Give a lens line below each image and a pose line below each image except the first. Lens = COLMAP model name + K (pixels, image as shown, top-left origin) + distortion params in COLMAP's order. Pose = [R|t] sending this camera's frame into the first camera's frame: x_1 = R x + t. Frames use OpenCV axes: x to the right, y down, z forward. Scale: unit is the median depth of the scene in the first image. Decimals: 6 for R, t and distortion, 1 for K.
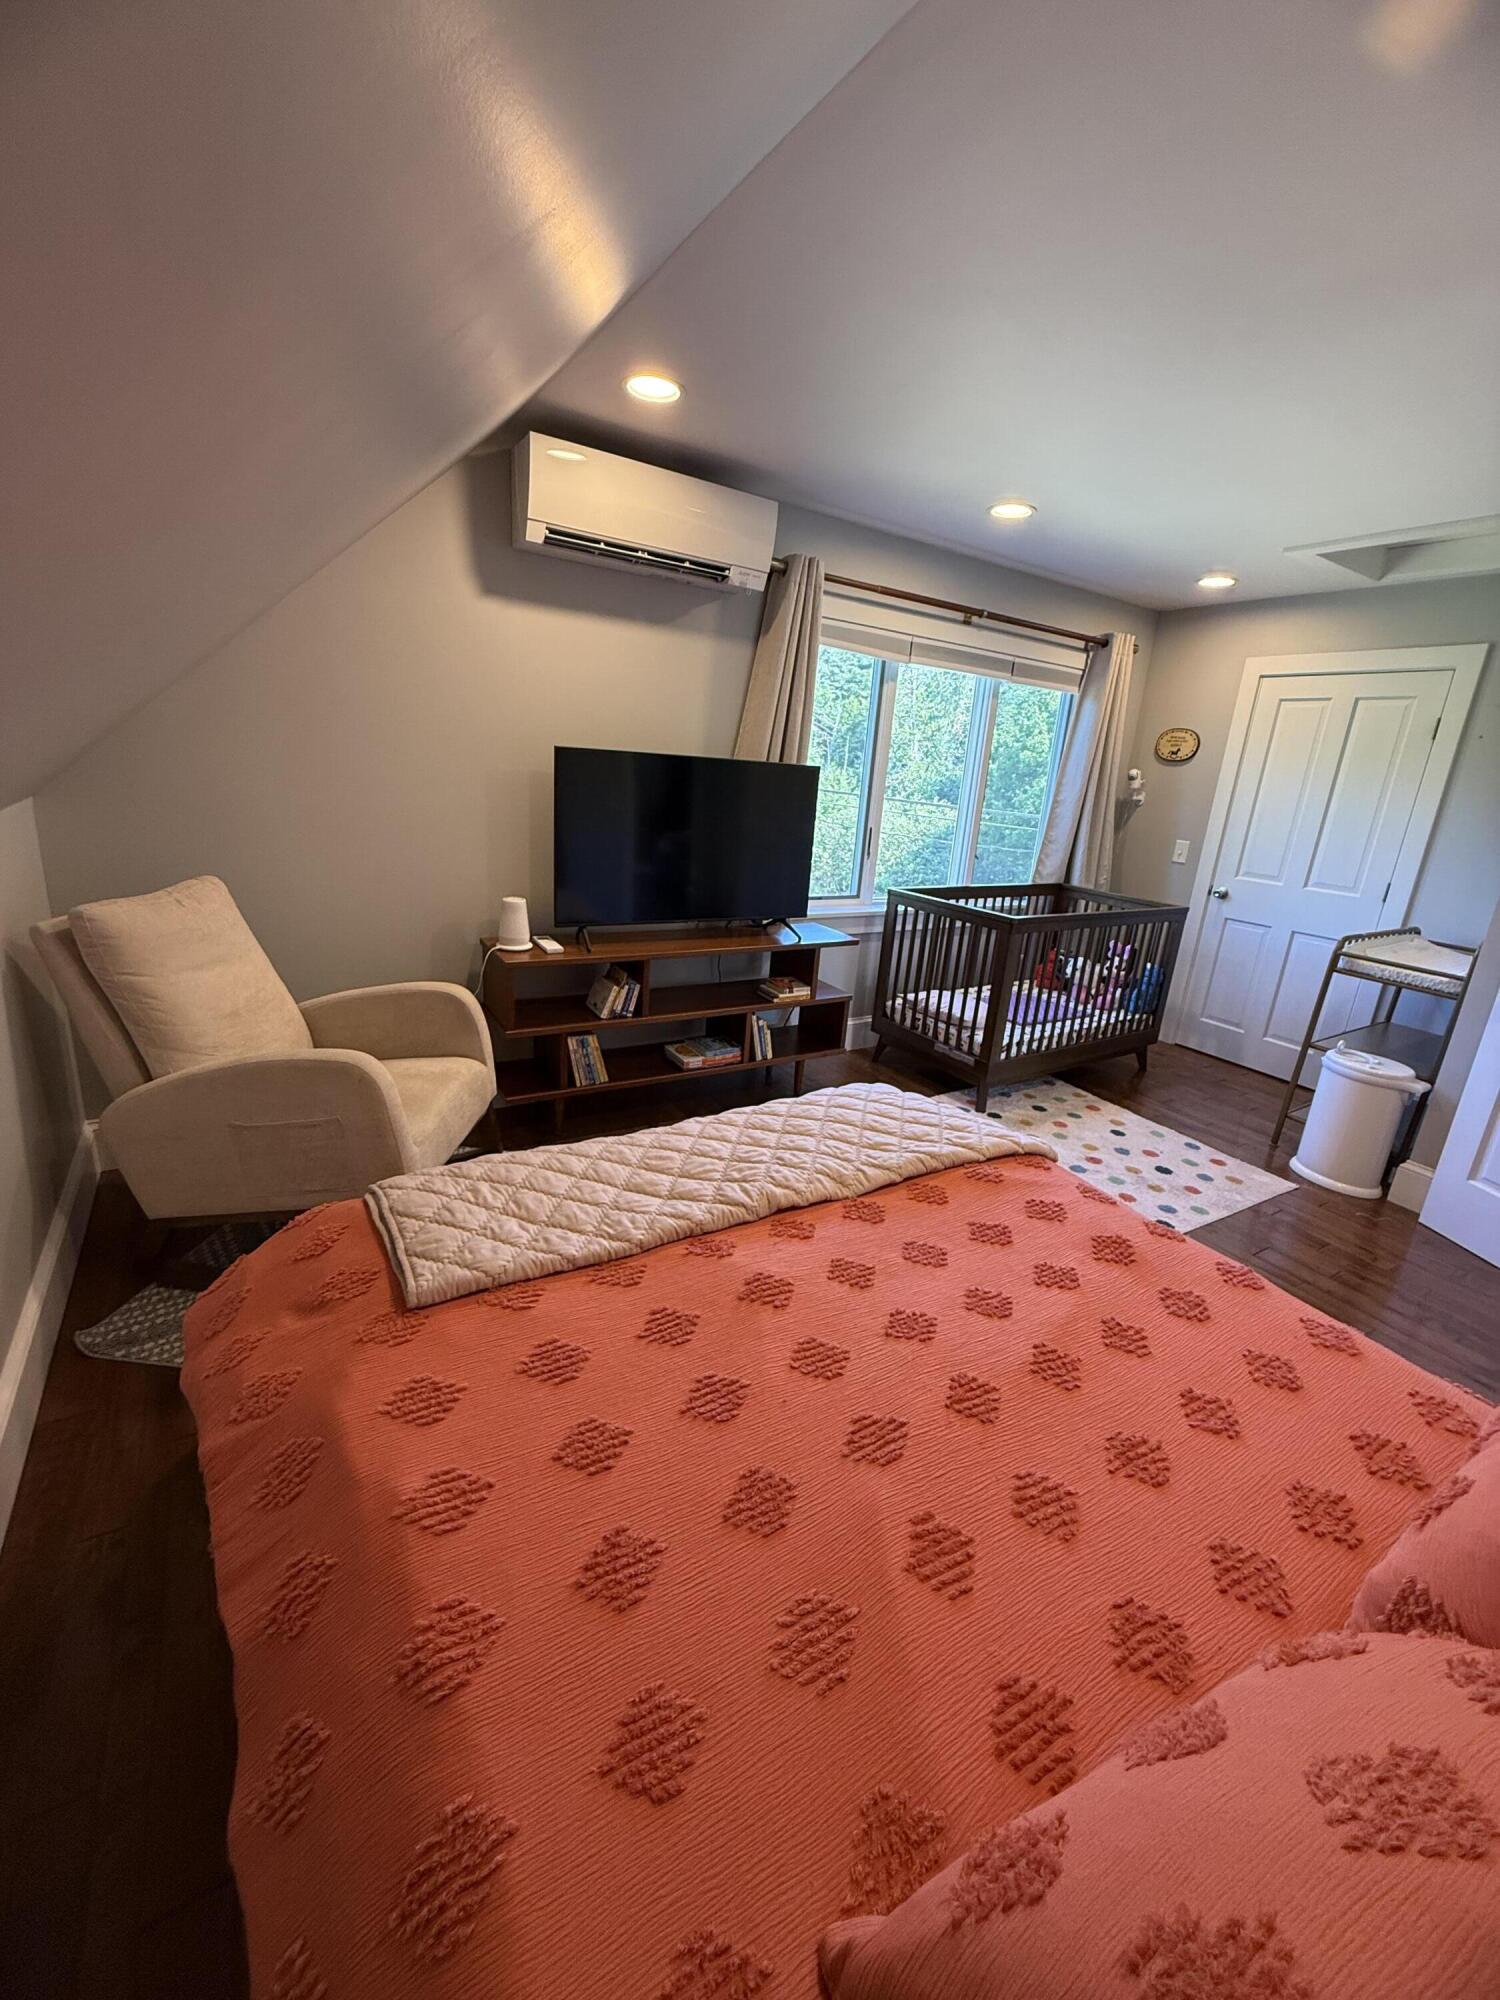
lens RADIAL K [[796.1, 0, 758.4], [0, 796.1, 1002.7], [0, 0, 1]] dist [-0.000546, -0.000377]
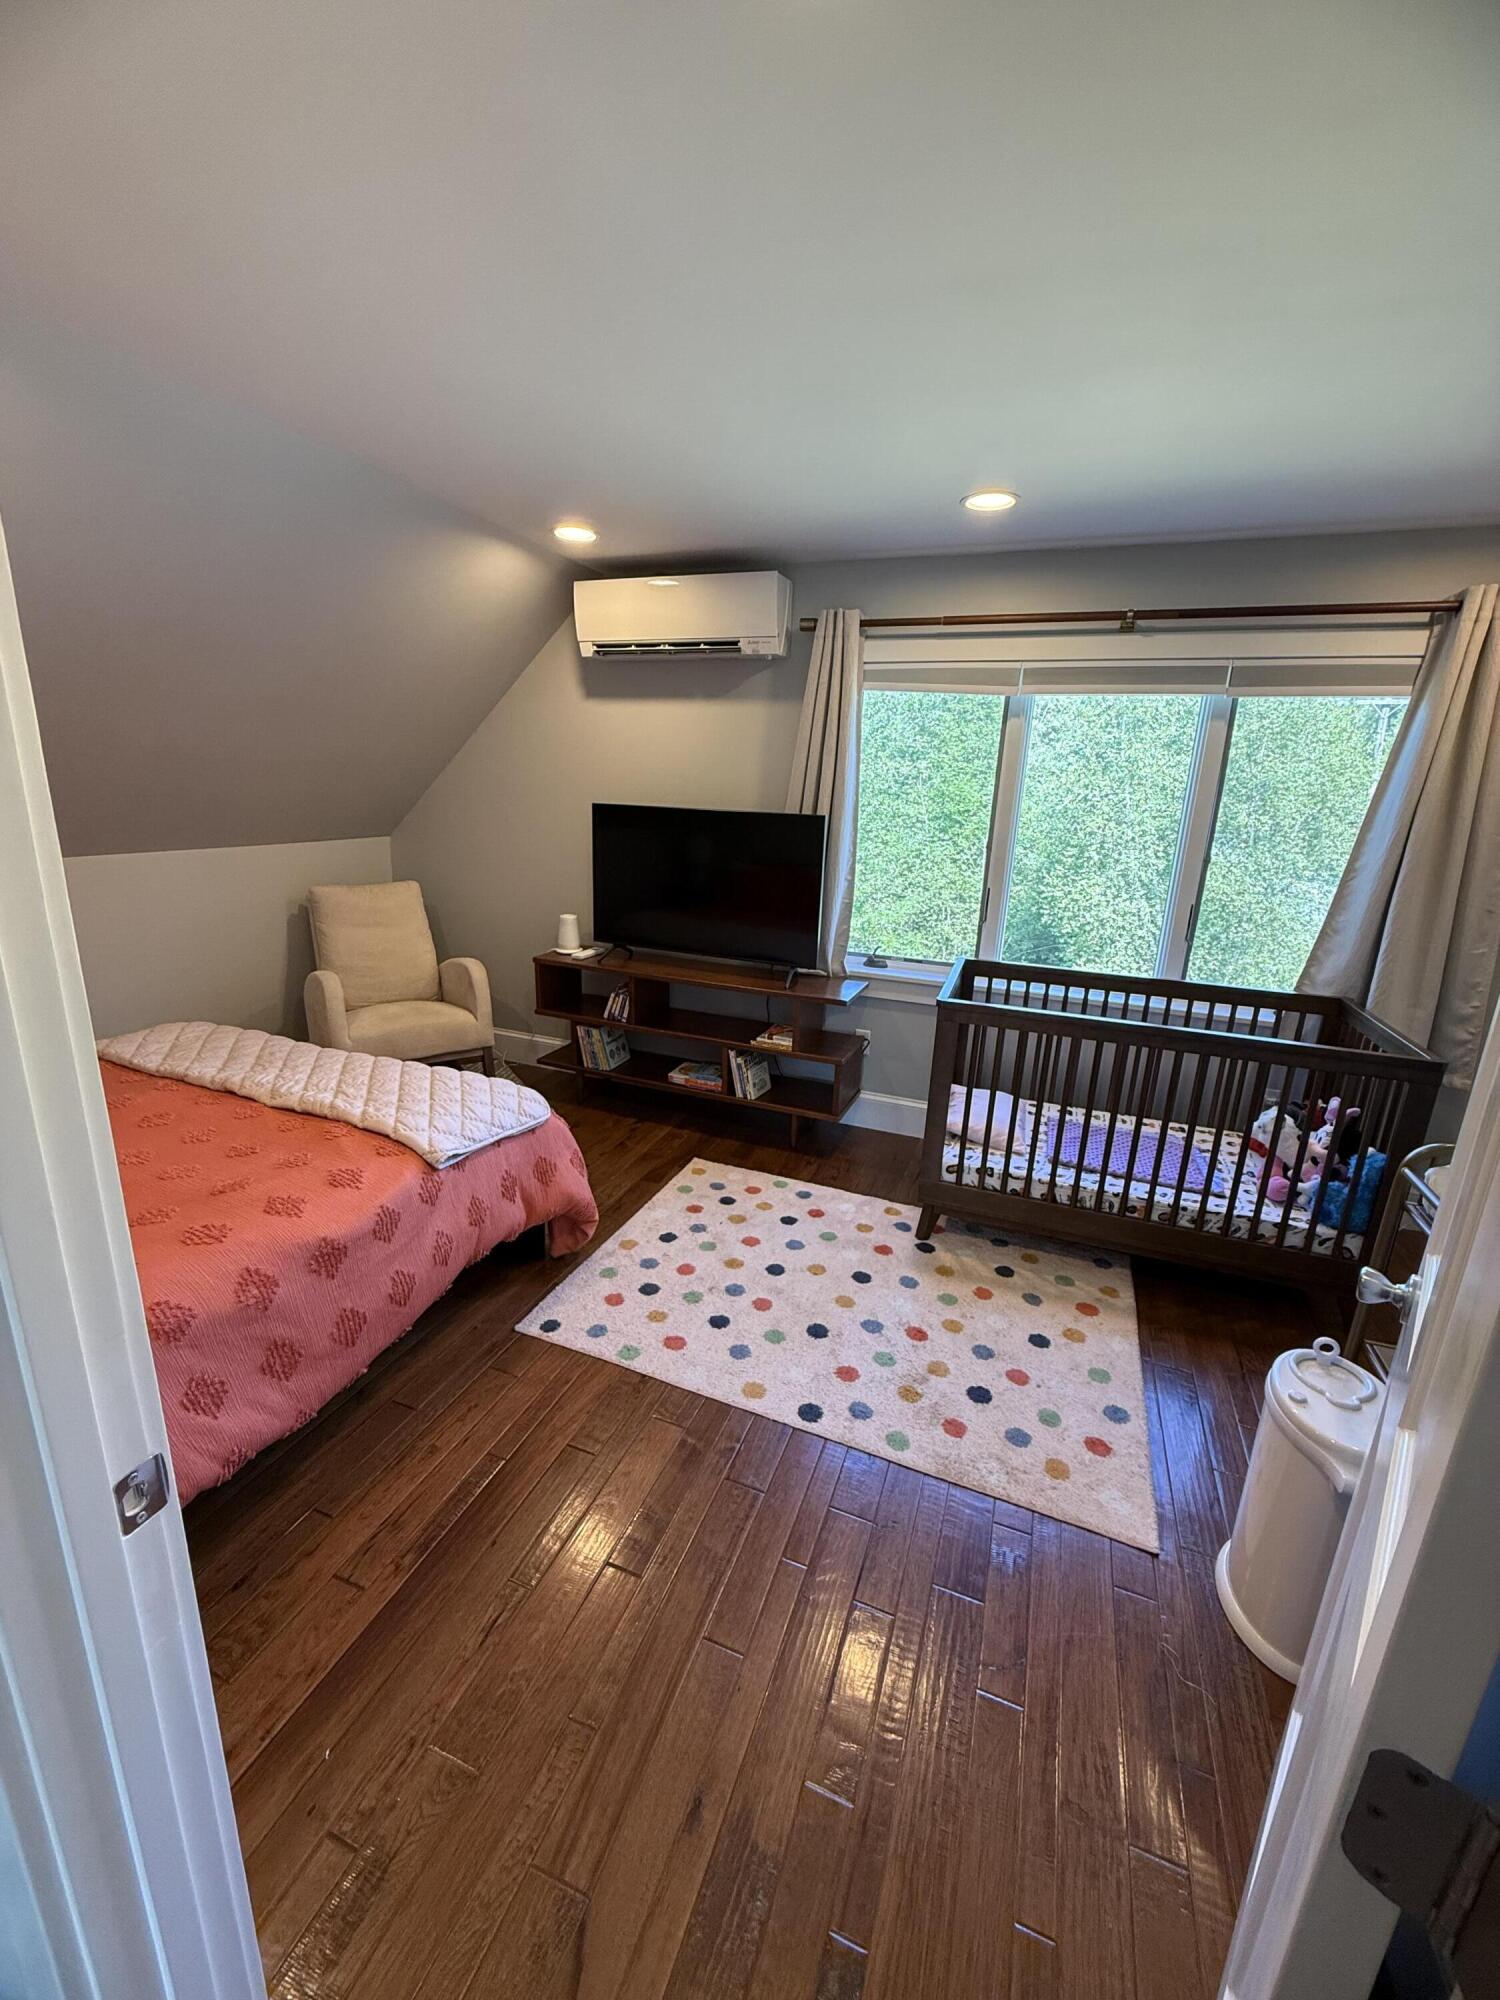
lens RADIAL K [[796.1, 0, 749.3], [0, 796.1, 1002.3], [0, 0, 1]] dist [-0.000546, -0.000377]
pose [[0.599447, 0.163341, -0.783570, 0.800345], [-0.229096, 0.973013, 0.027568, -0.079133], [0.766928, 0.162987, 0.620691, 0.352644]]
